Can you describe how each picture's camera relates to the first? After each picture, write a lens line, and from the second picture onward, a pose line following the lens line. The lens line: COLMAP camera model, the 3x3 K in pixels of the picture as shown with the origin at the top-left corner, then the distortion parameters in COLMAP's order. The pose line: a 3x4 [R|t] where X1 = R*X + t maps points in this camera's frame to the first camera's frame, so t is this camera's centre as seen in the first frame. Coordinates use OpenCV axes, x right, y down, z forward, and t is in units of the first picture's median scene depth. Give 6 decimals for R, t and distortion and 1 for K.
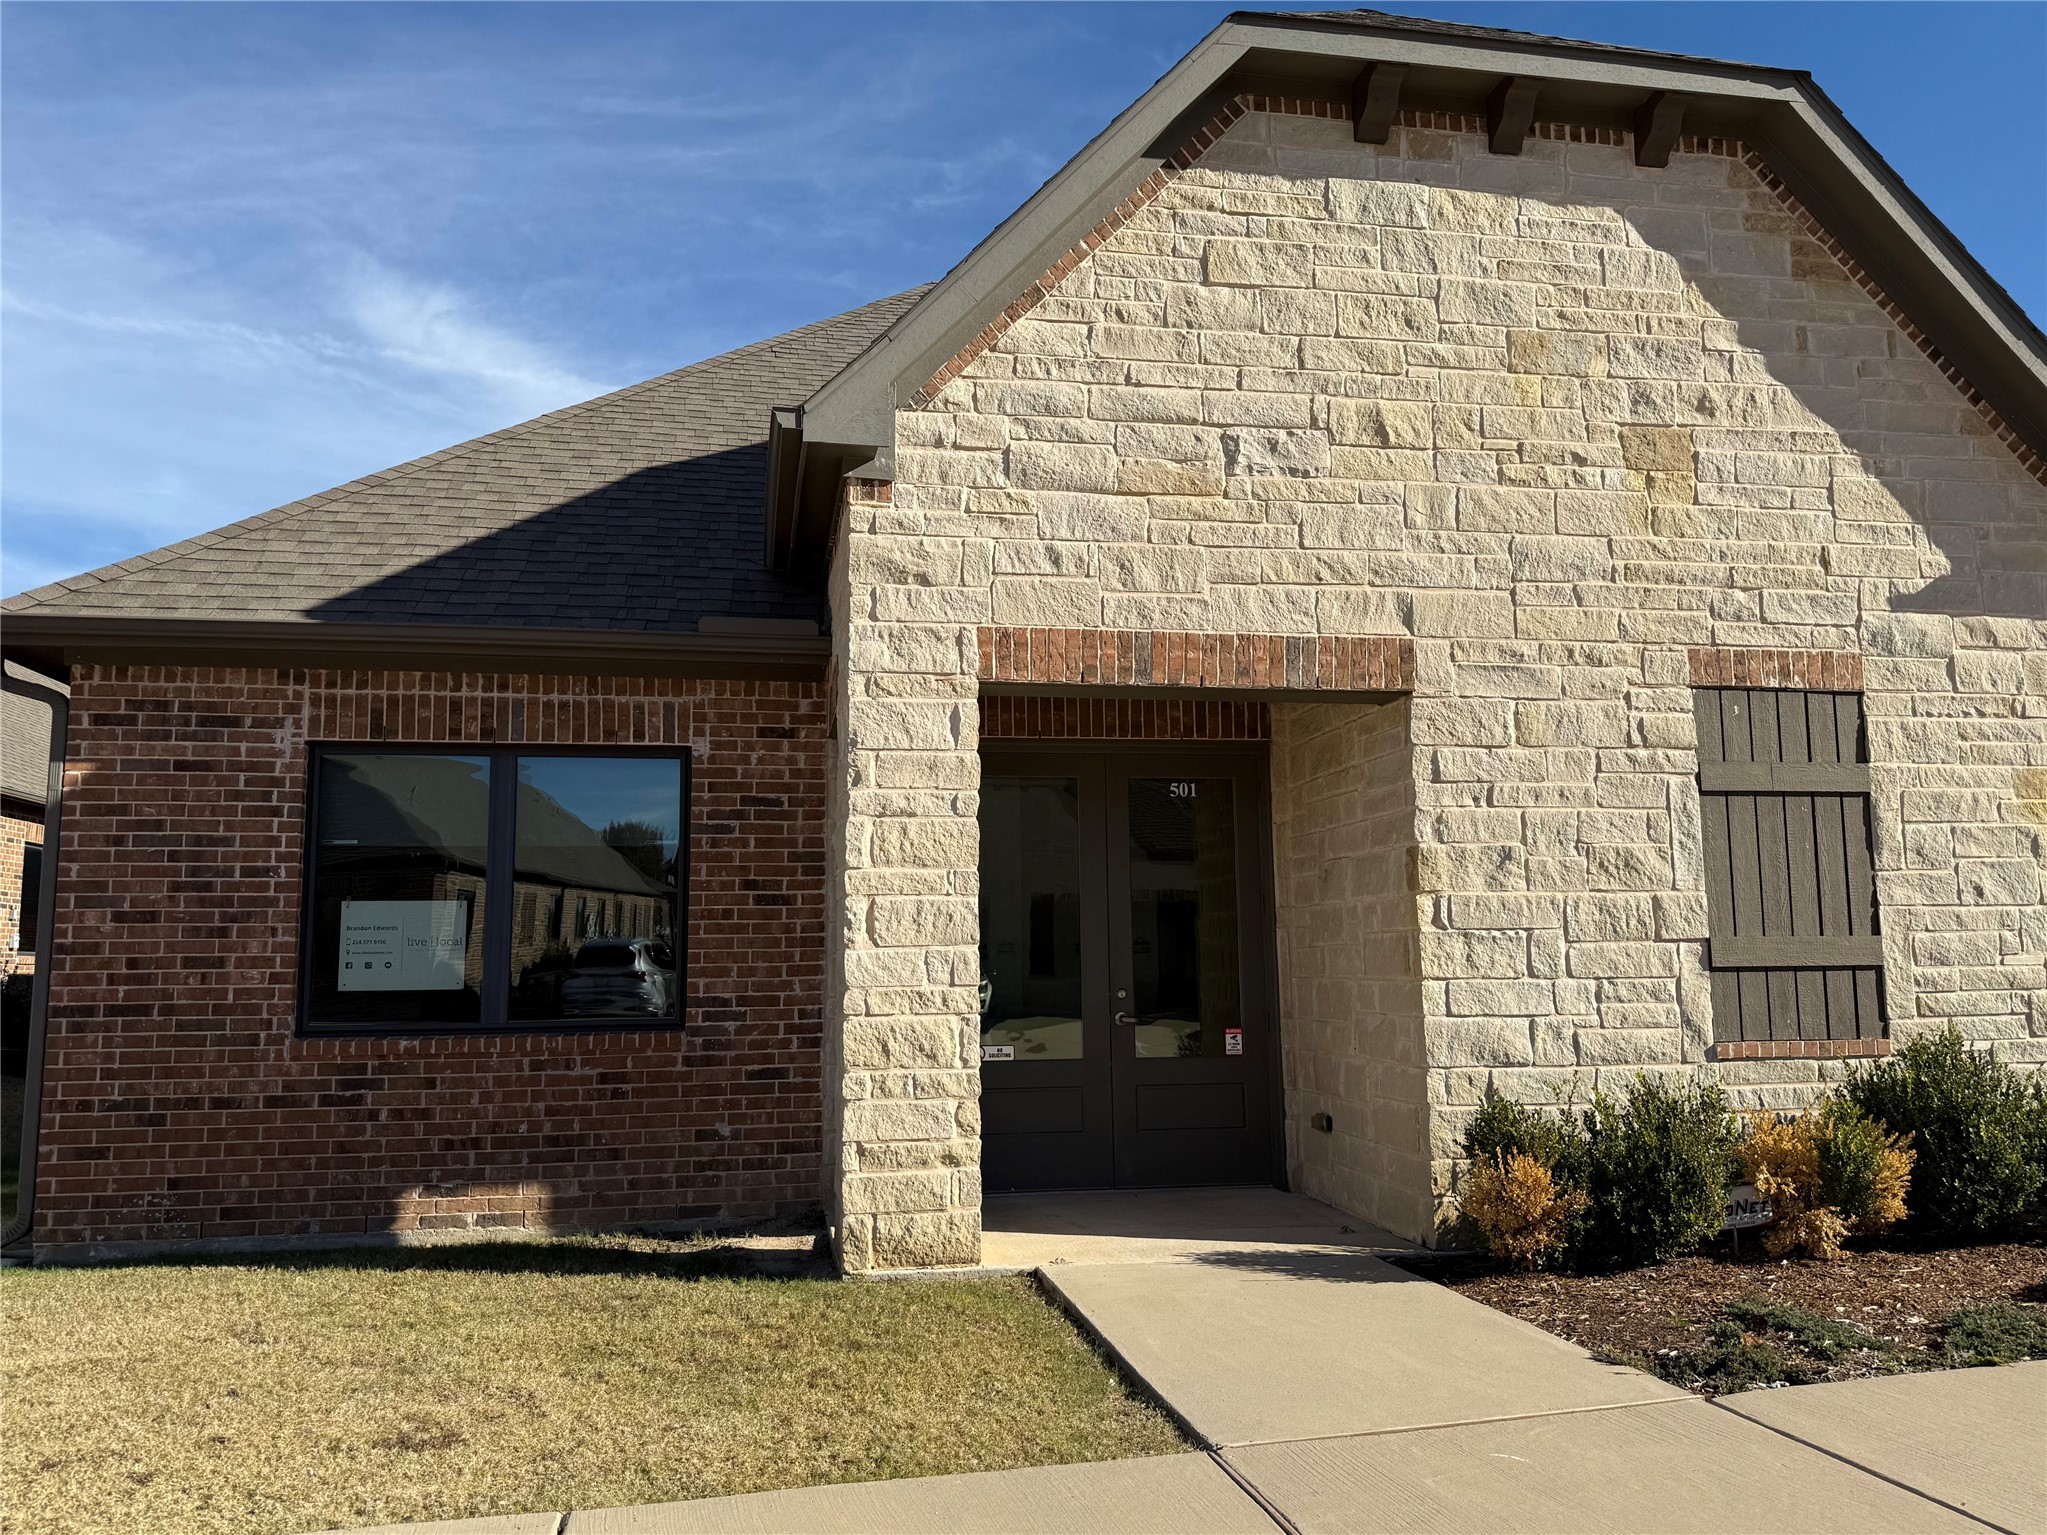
lens RADIAL K [[1521.8, 0, 1023.5], [0, 1521.8, 767.5], [0, 0, 1]] dist [0.110209, -0.179392]
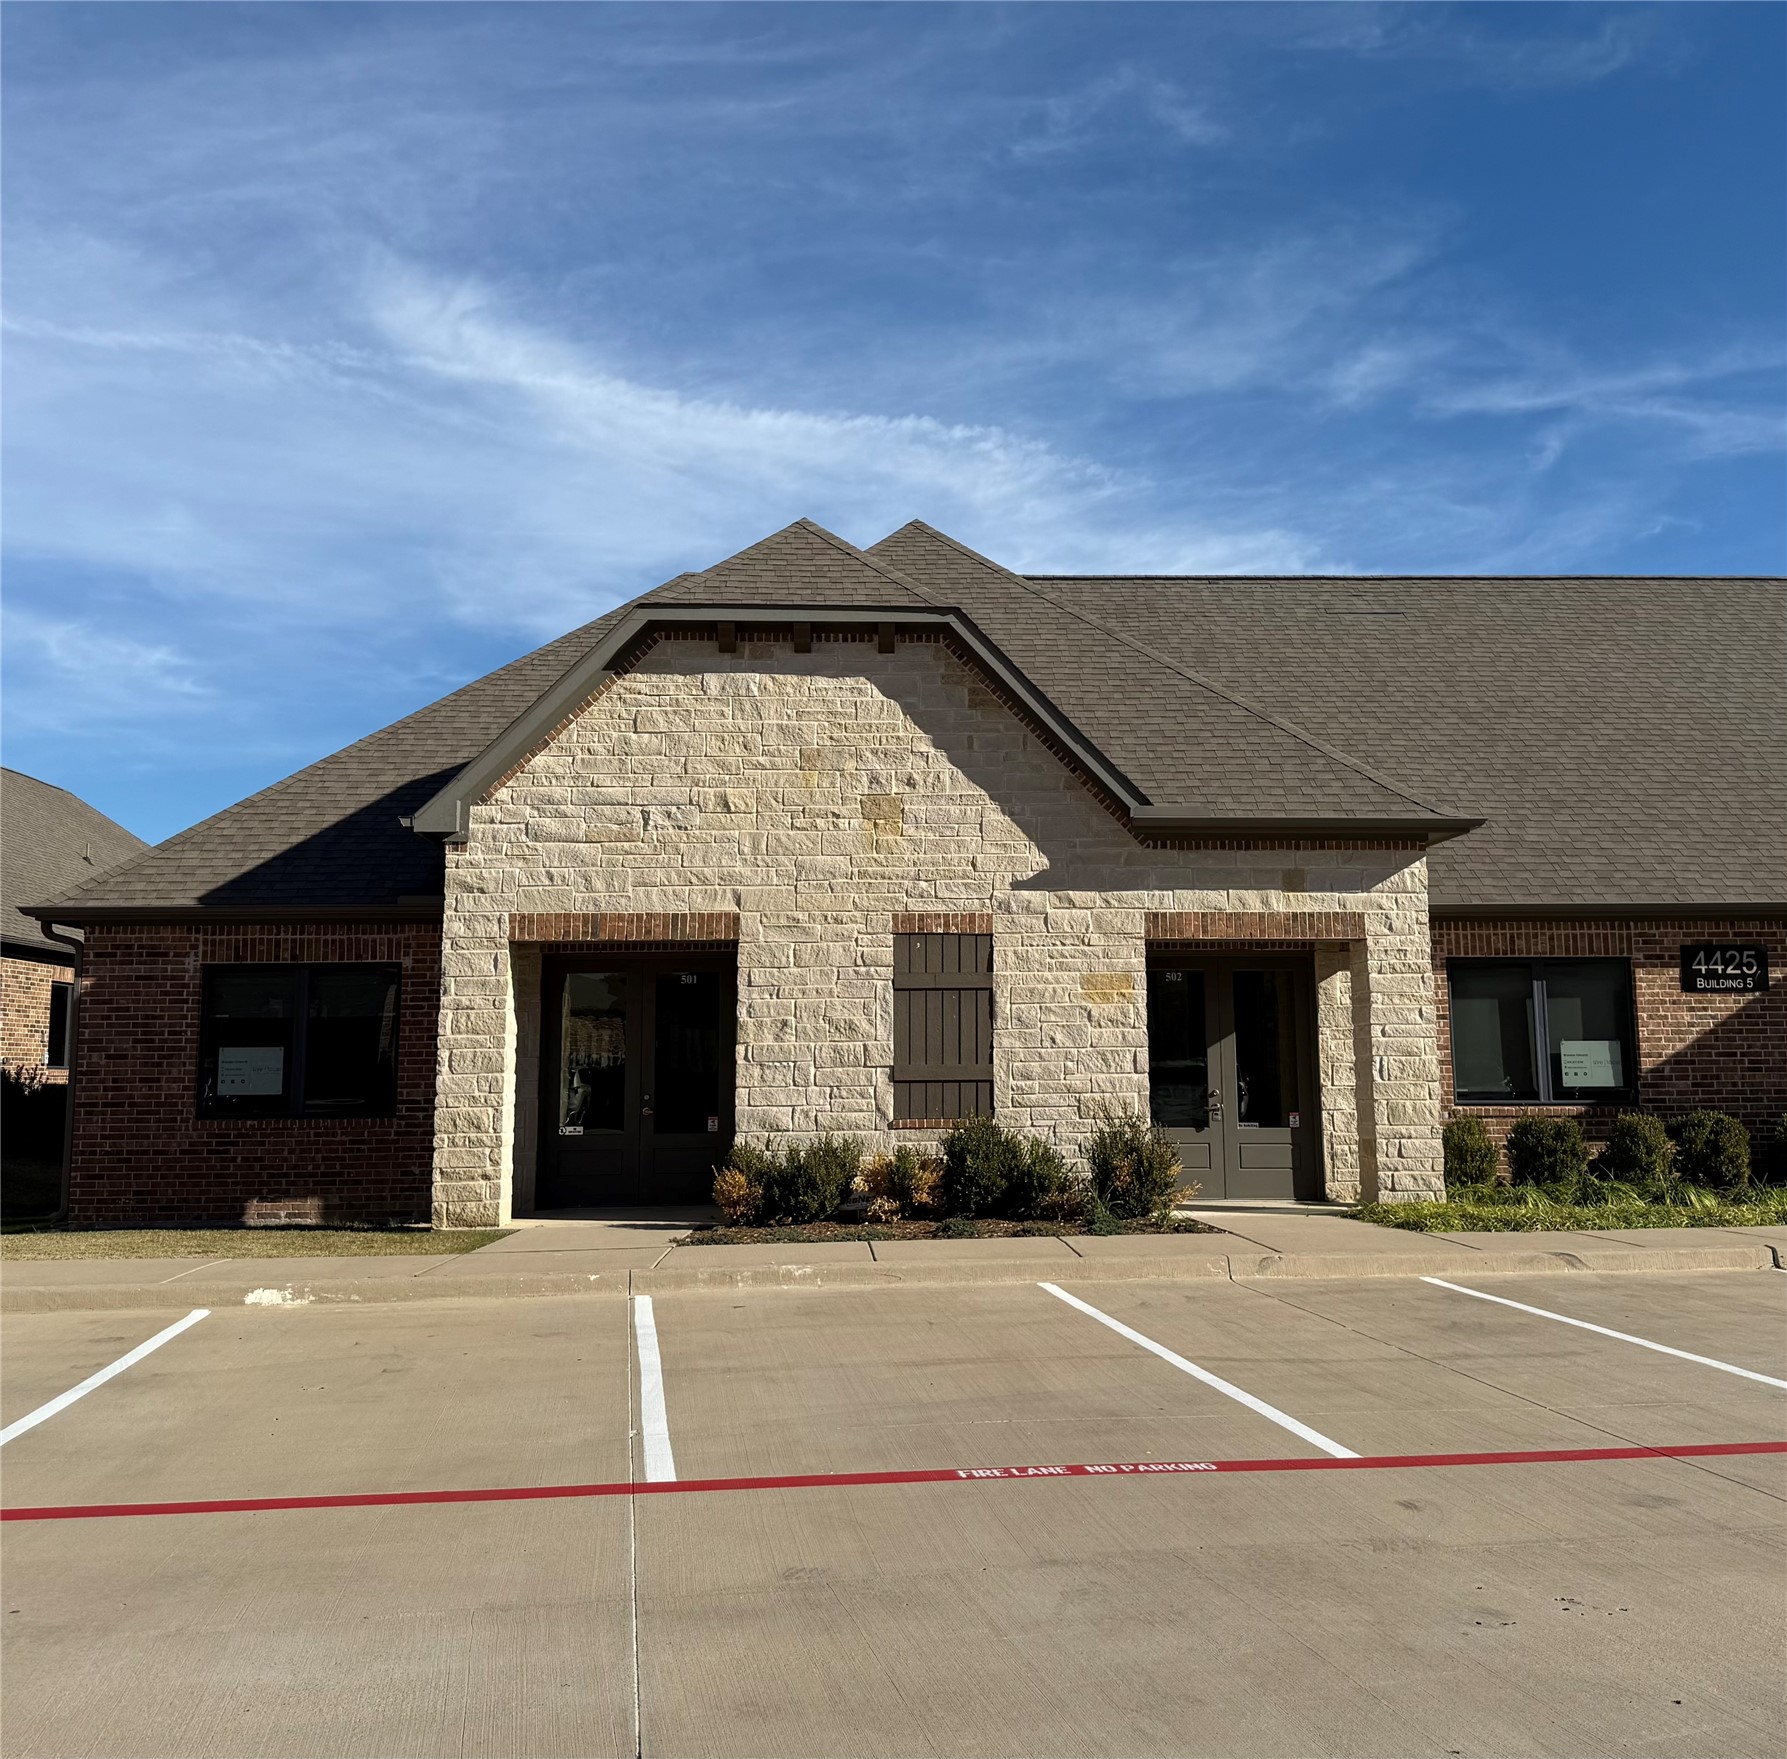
lens RADIAL K [[1652.9, 0, 891.2], [0, 1652.9, 838.8], [0, 0, 1]] dist [0.171318, -0.400474]
pose [[0.994049, -0.014110, -0.108015, 0.637899], [0.012947, 0.999850, -0.011466, -0.142918], [0.108161, 0.009999, 0.994083, -1.019109]]
